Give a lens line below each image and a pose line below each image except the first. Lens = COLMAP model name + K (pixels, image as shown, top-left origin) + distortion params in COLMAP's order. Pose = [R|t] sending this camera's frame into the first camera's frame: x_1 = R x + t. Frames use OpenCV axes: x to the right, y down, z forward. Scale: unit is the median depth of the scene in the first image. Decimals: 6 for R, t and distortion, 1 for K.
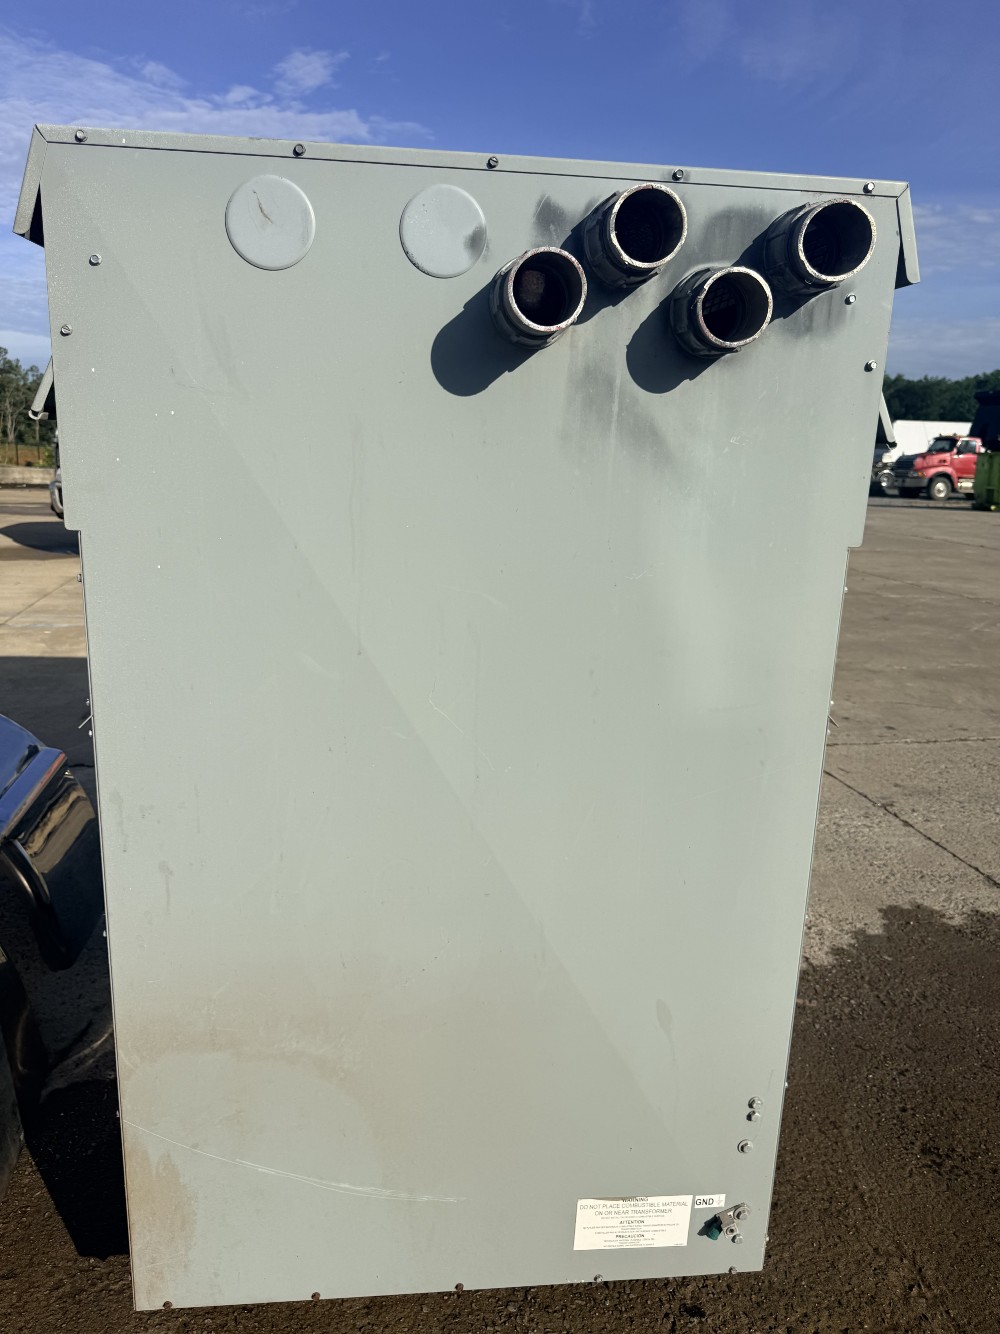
lens RADIAL K [[943.6, 0, 500.0], [0, 943.6, 667.0], [0, 0, 1]] dist [-0.001545, -0.001945]
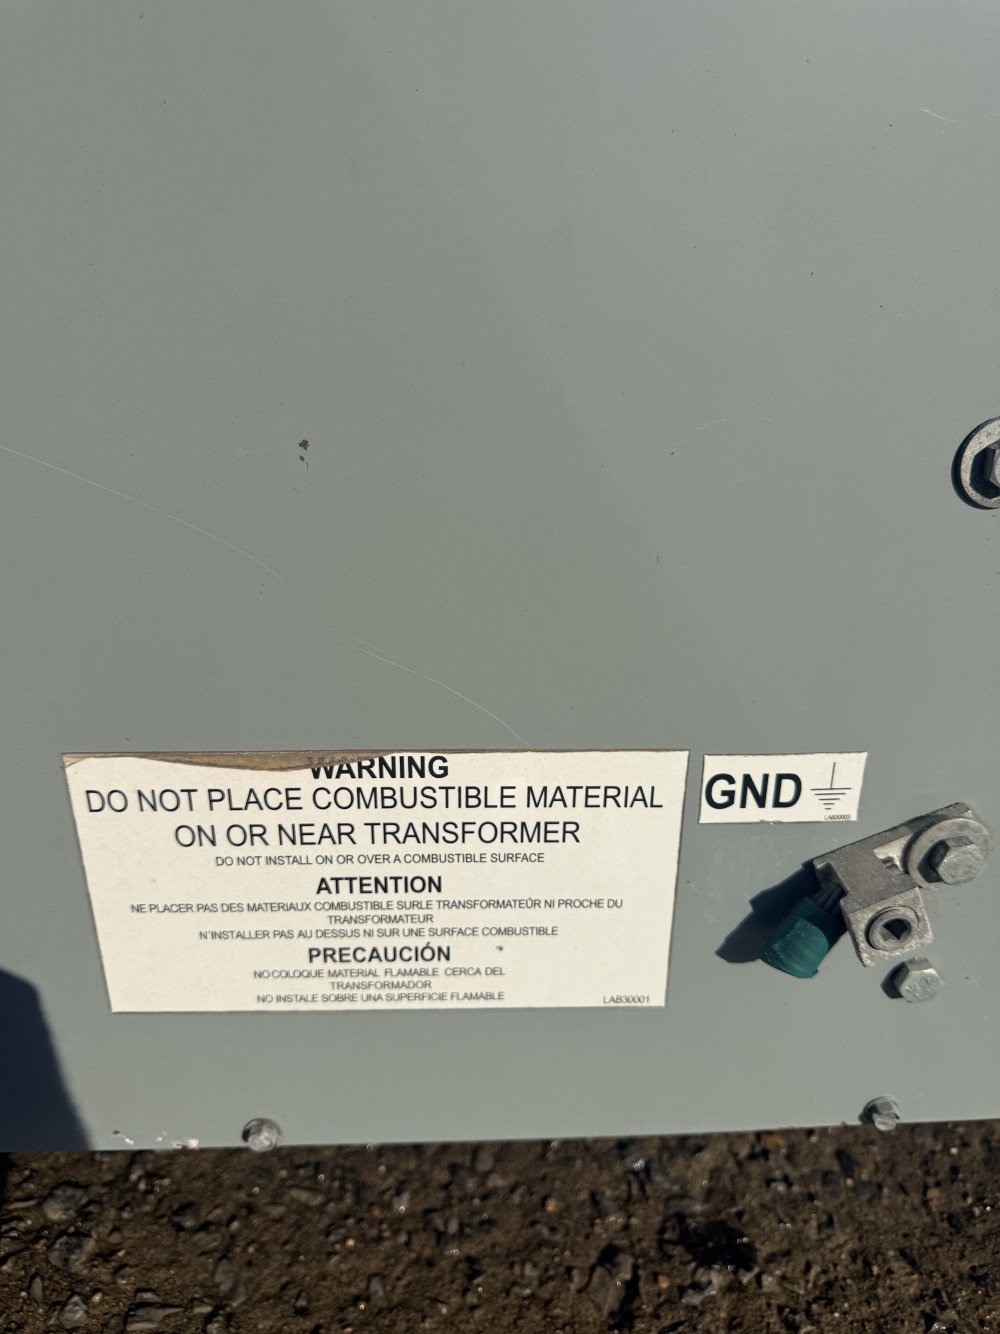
lens RADIAL K [[950.3, 0, 500.0], [0, 950.3, 667.0], [0, 0, 1]] dist [0.002347, -0.030517]
pose [[0.996320, -0.012085, -0.084854, 0.181236], [0.025619, 0.986738, 0.160285, 0.507170], [0.081792, -0.161870, 0.983417, 0.805088]]
